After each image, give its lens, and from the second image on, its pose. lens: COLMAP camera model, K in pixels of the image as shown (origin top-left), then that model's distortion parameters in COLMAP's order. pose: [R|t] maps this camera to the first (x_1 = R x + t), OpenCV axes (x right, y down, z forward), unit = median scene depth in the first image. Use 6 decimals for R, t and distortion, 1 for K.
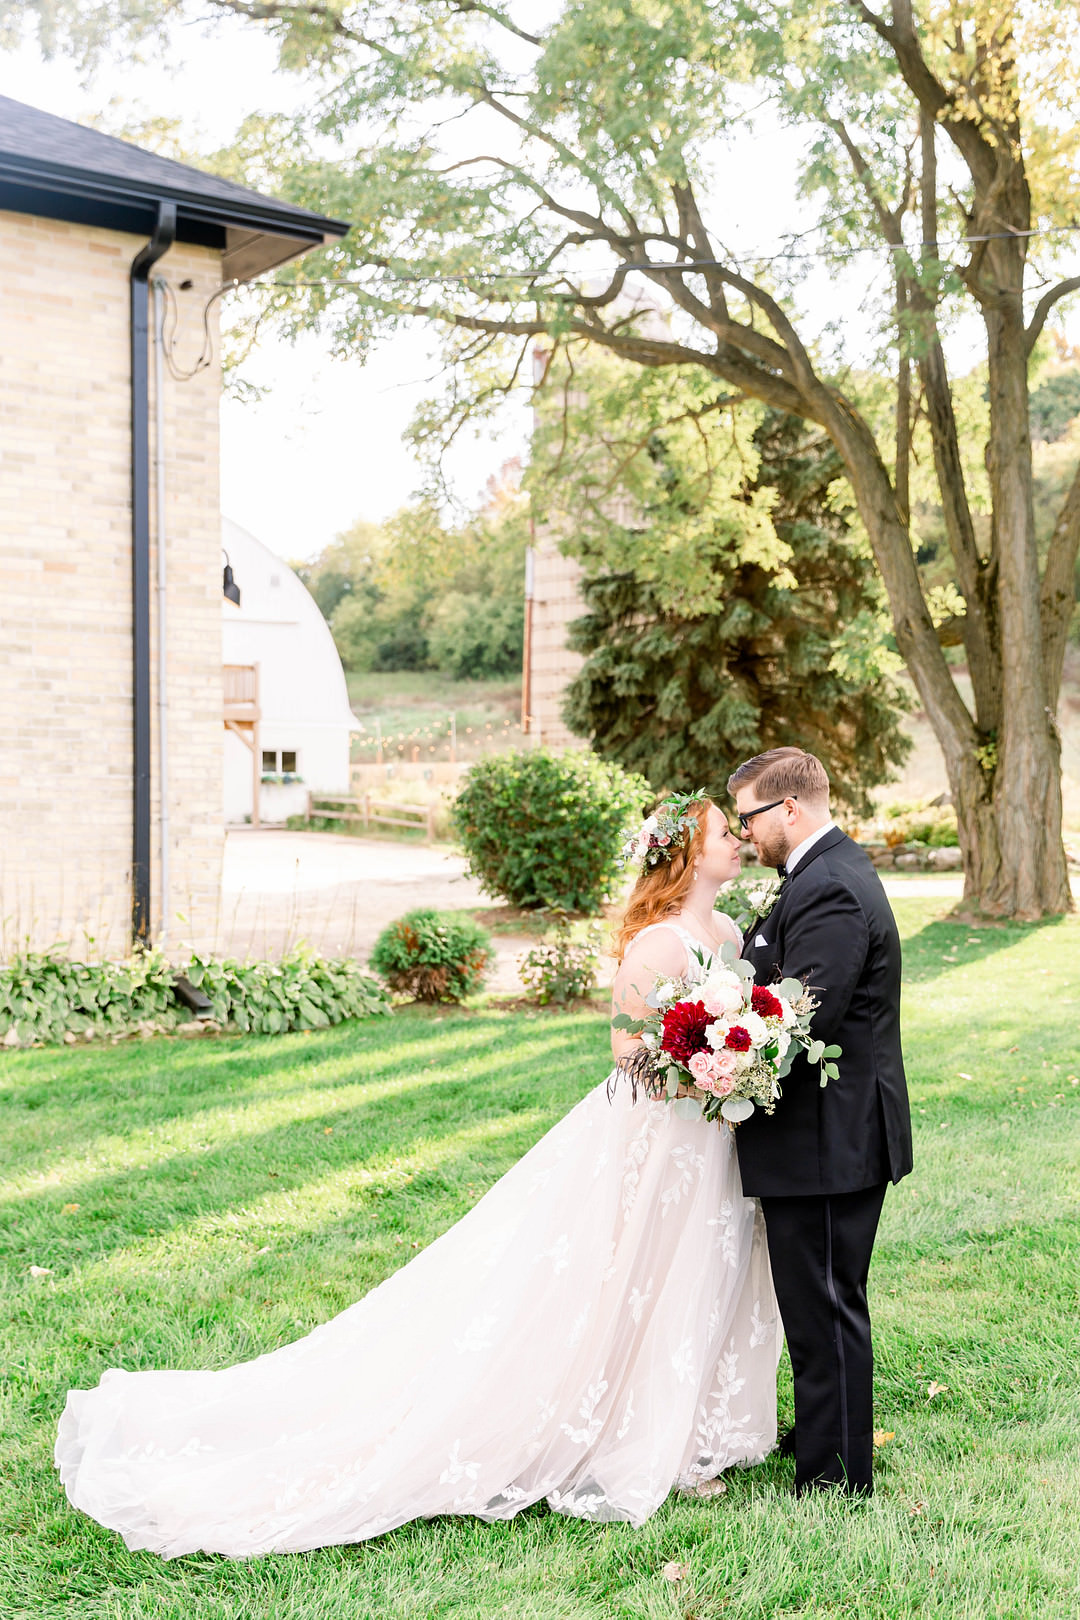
lens RADIAL K [[1635.1, 0, 550.6], [0, 1635.1, 843.1], [0, 0, 1]] dist [0.041297, 0.004793]
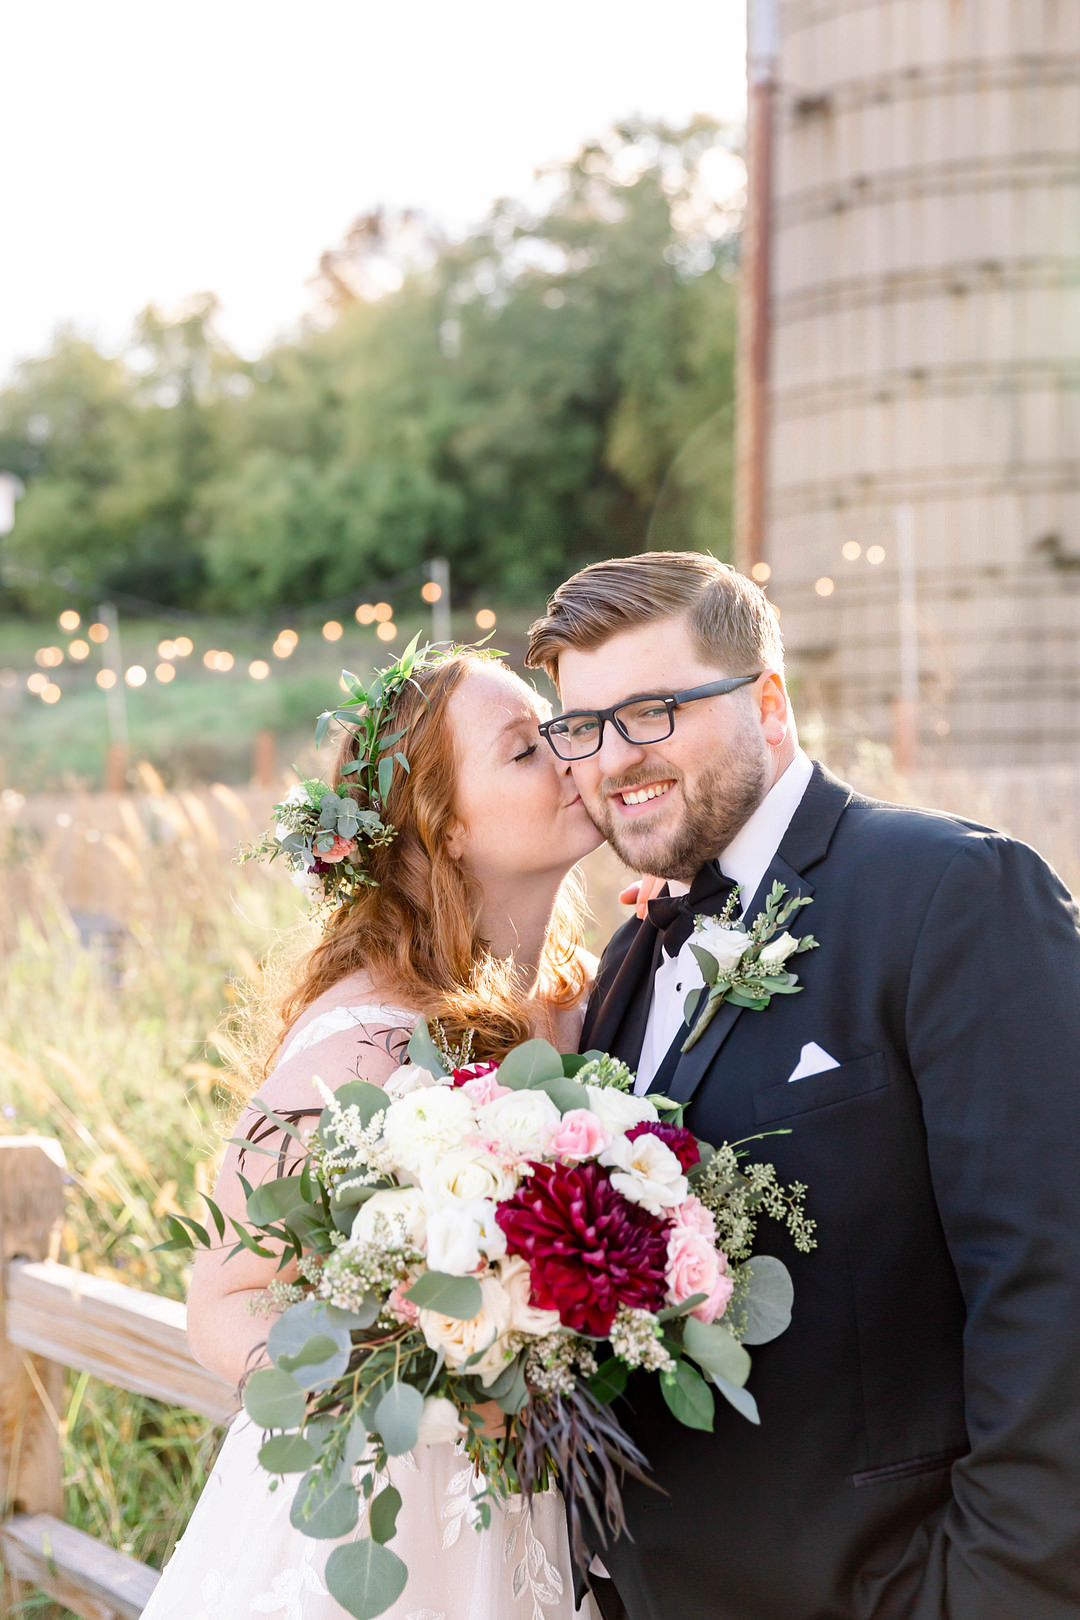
lens RADIAL K [[2881.8, 0, 540.0], [0, 2881.8, 810.0], [0, 0, 1]] dist [-0.037407, -0.055927]
pose [[0.998856, -0.000676, 0.047824, -0.138572], [0.003093, 0.998721, -0.050470, -0.051916], [-0.047728, 0.050560, 0.997580, 1.264991]]
